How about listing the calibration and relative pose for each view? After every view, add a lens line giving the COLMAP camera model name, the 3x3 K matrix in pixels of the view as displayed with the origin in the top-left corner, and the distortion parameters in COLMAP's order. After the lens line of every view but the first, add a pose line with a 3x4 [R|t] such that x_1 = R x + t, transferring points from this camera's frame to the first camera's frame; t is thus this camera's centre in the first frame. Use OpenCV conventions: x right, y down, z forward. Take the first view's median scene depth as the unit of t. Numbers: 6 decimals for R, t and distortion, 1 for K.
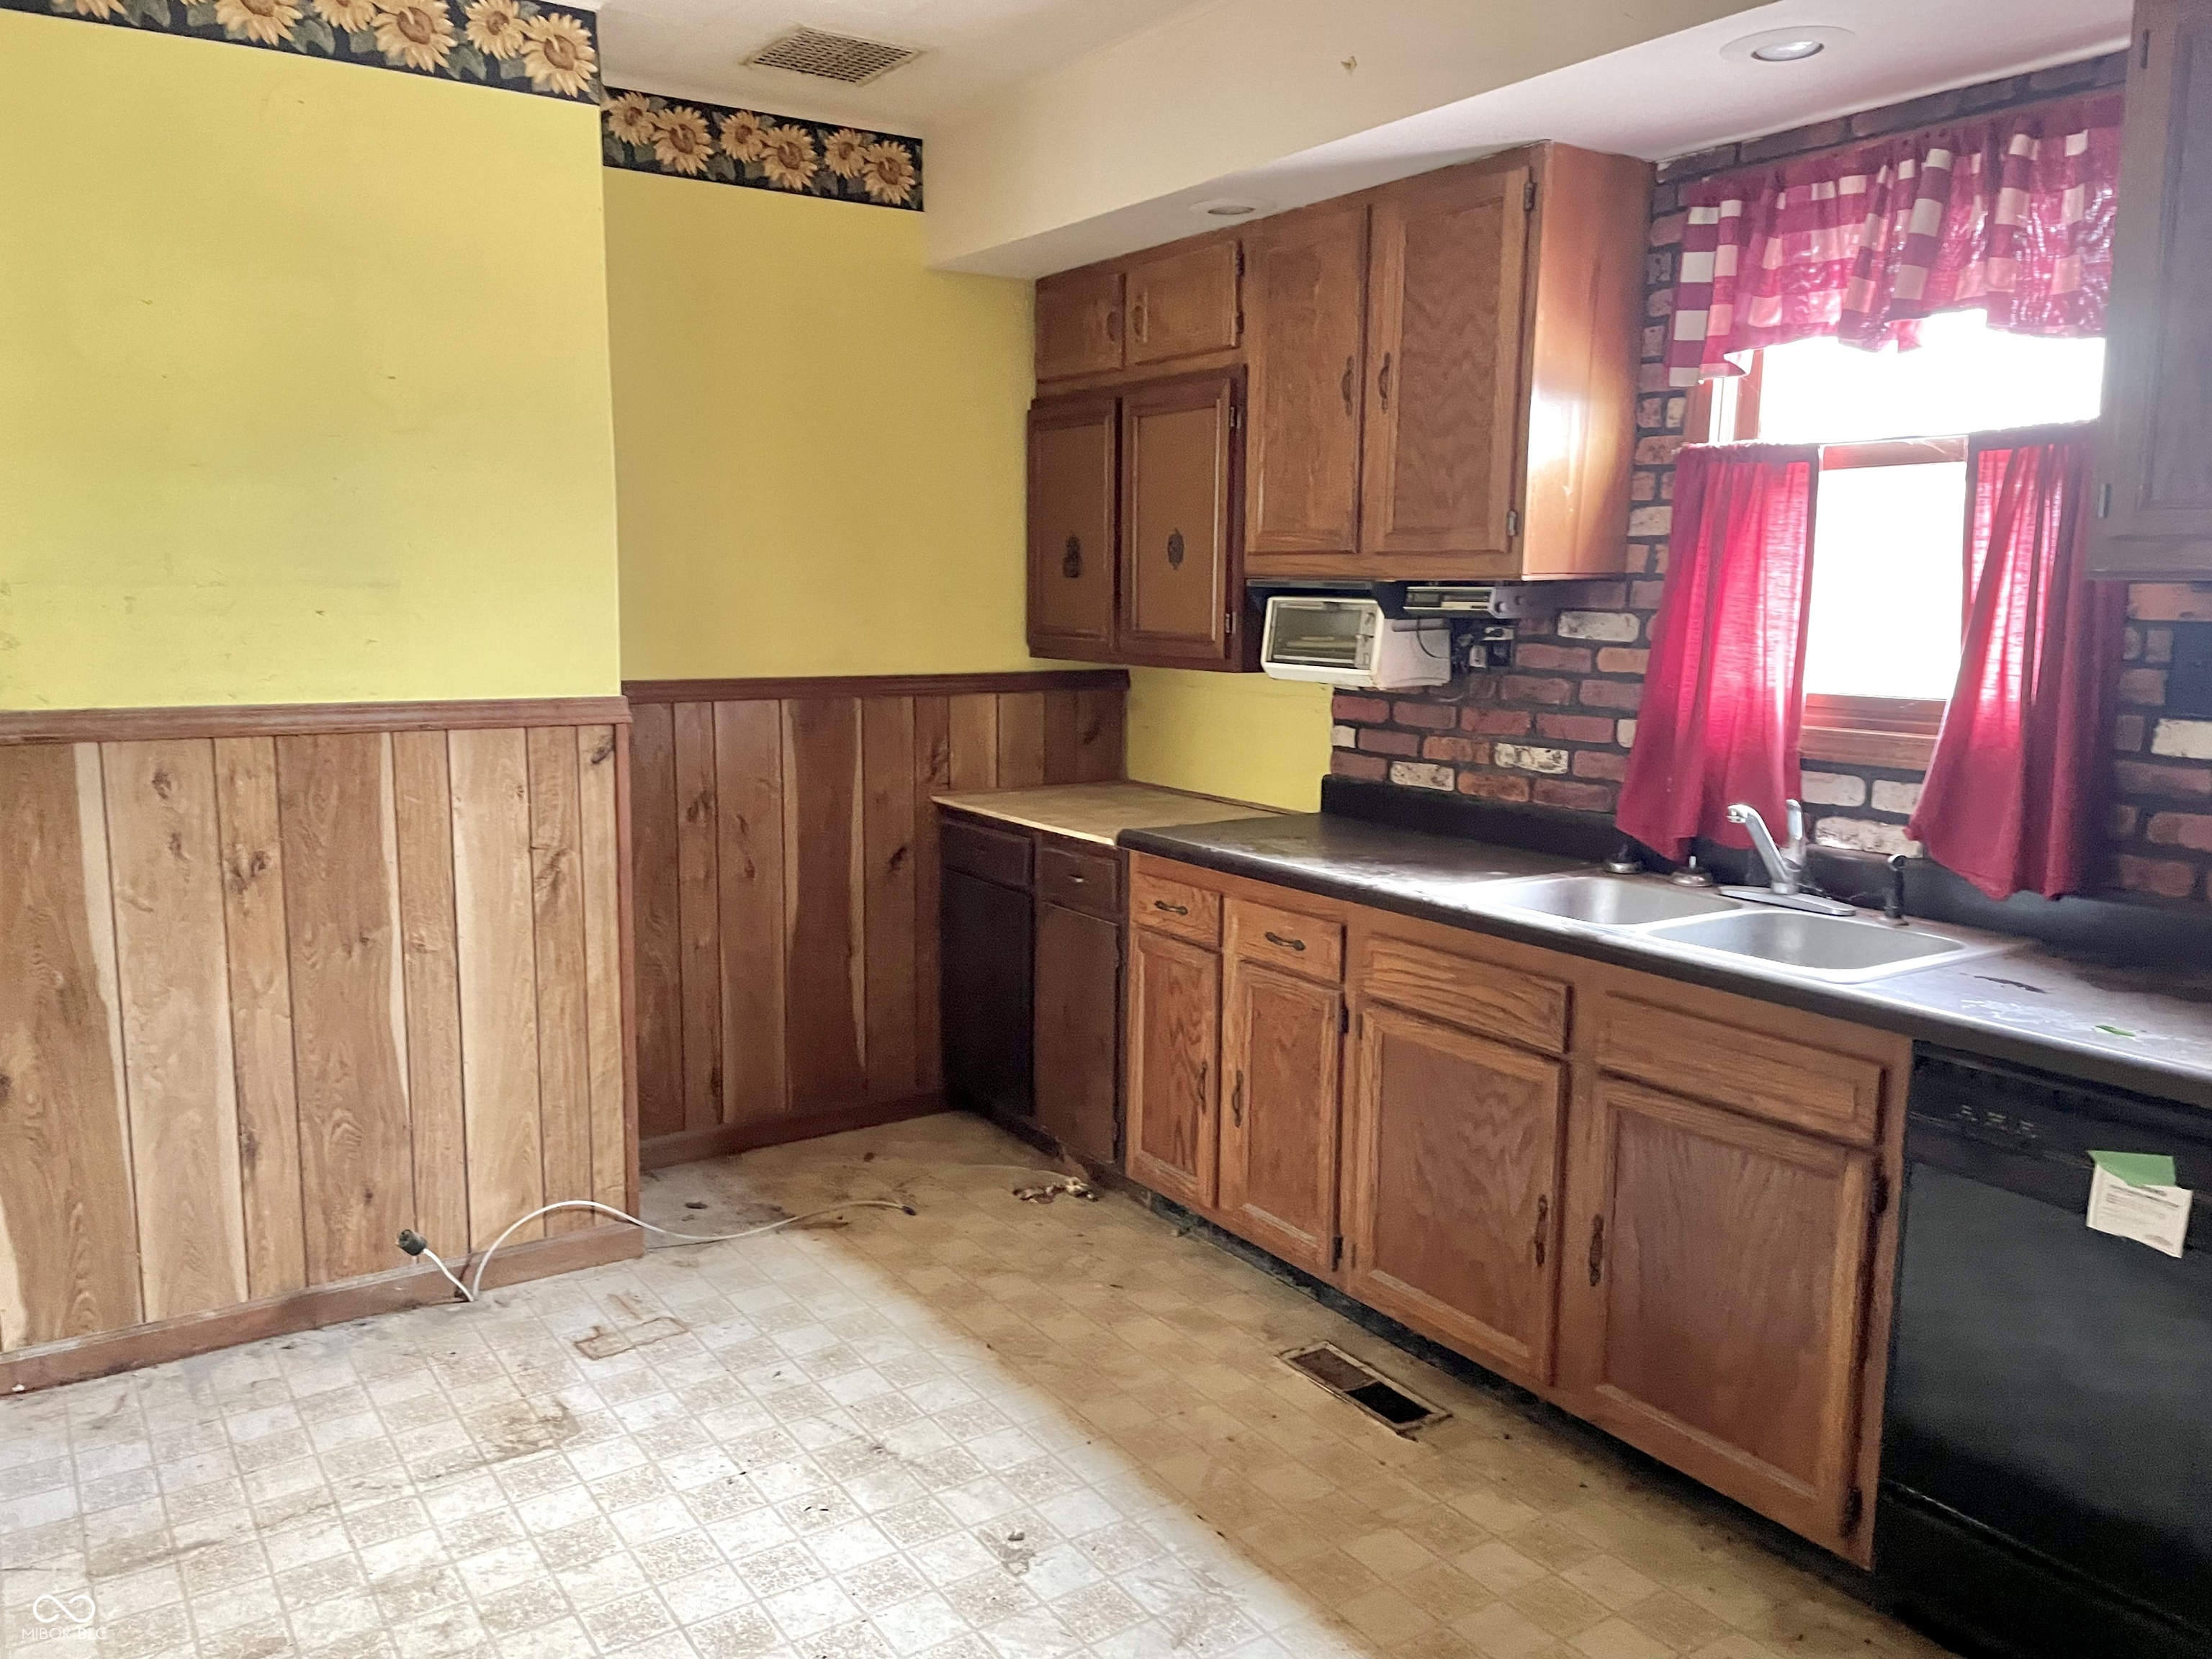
lens RADIAL K [[1668.1, 0, 1093.6], [0, 1668.1, 842.5], [0, 0, 1]] dist [0.101922, -0.121531]
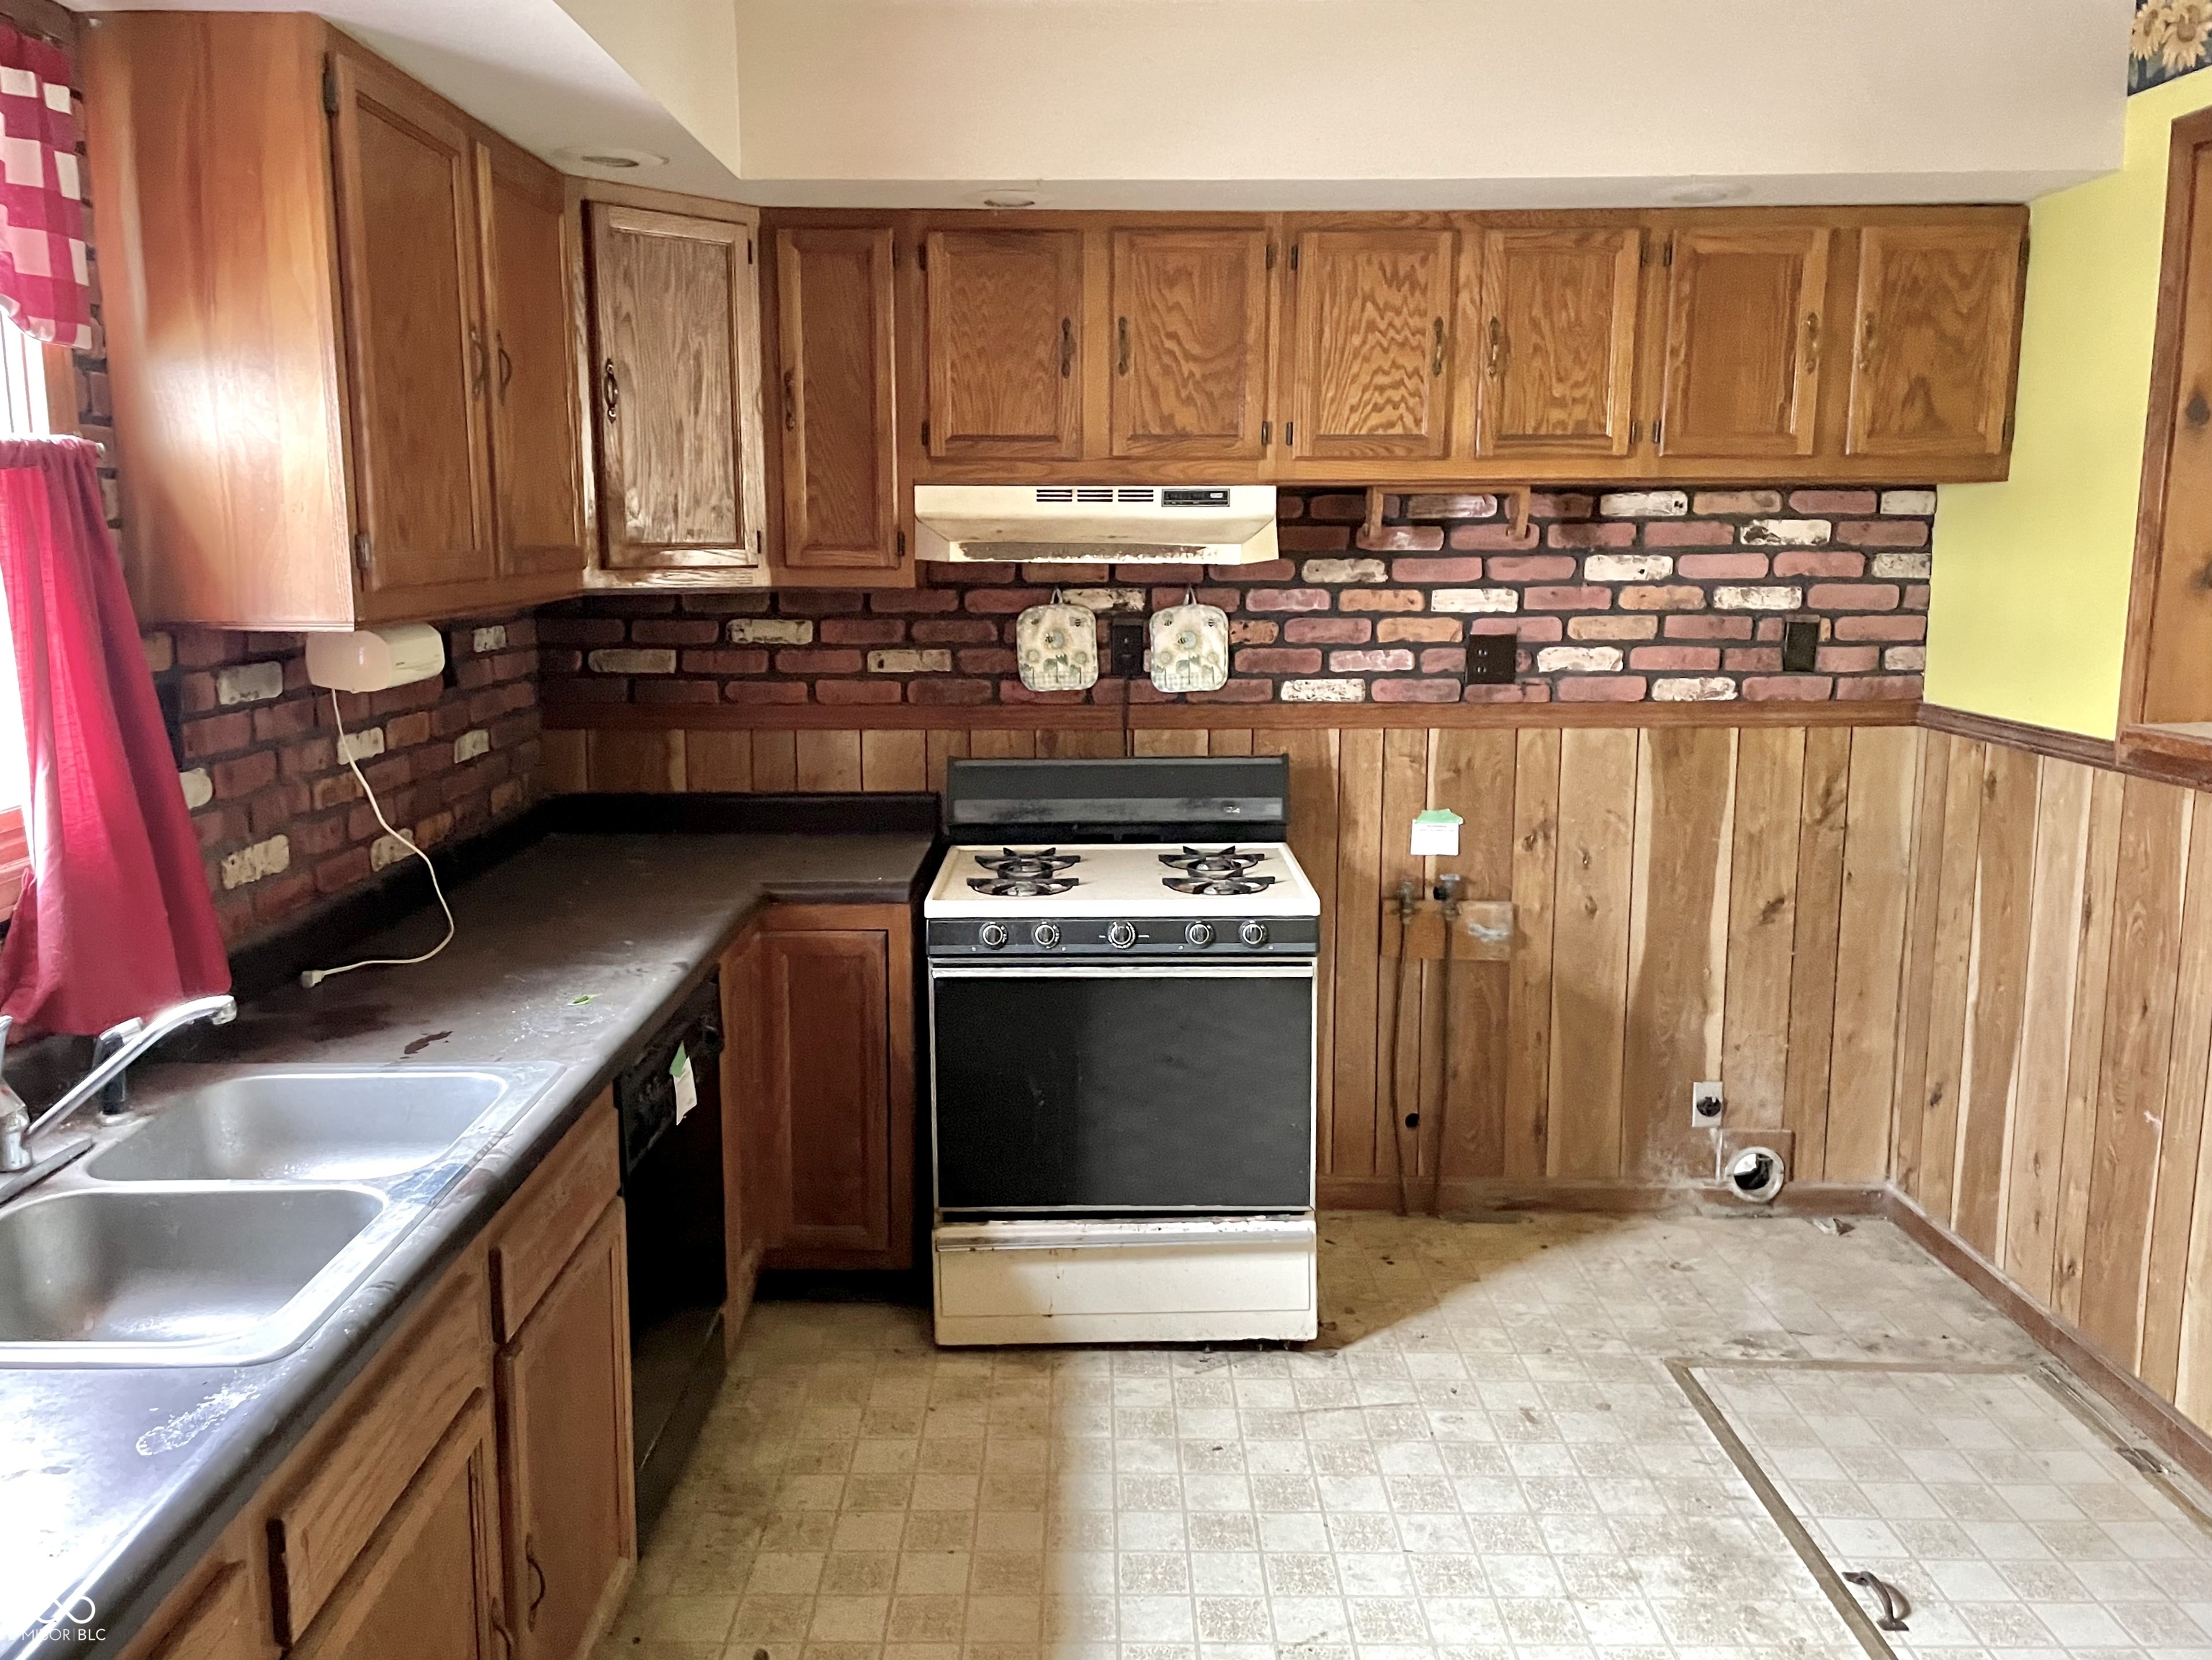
lens RADIAL K [[1718.7, 0, 1092.9], [0, 1718.7, 817.6], [0, 0, 1]] dist [0.128411, -0.174454]
pose [[-0.828330, -0.098735, 0.551472, -0.222182], [0.082260, 0.952245, 0.294047, -0.210427], [-0.554169, 0.288932, -0.780651, 1.064195]]
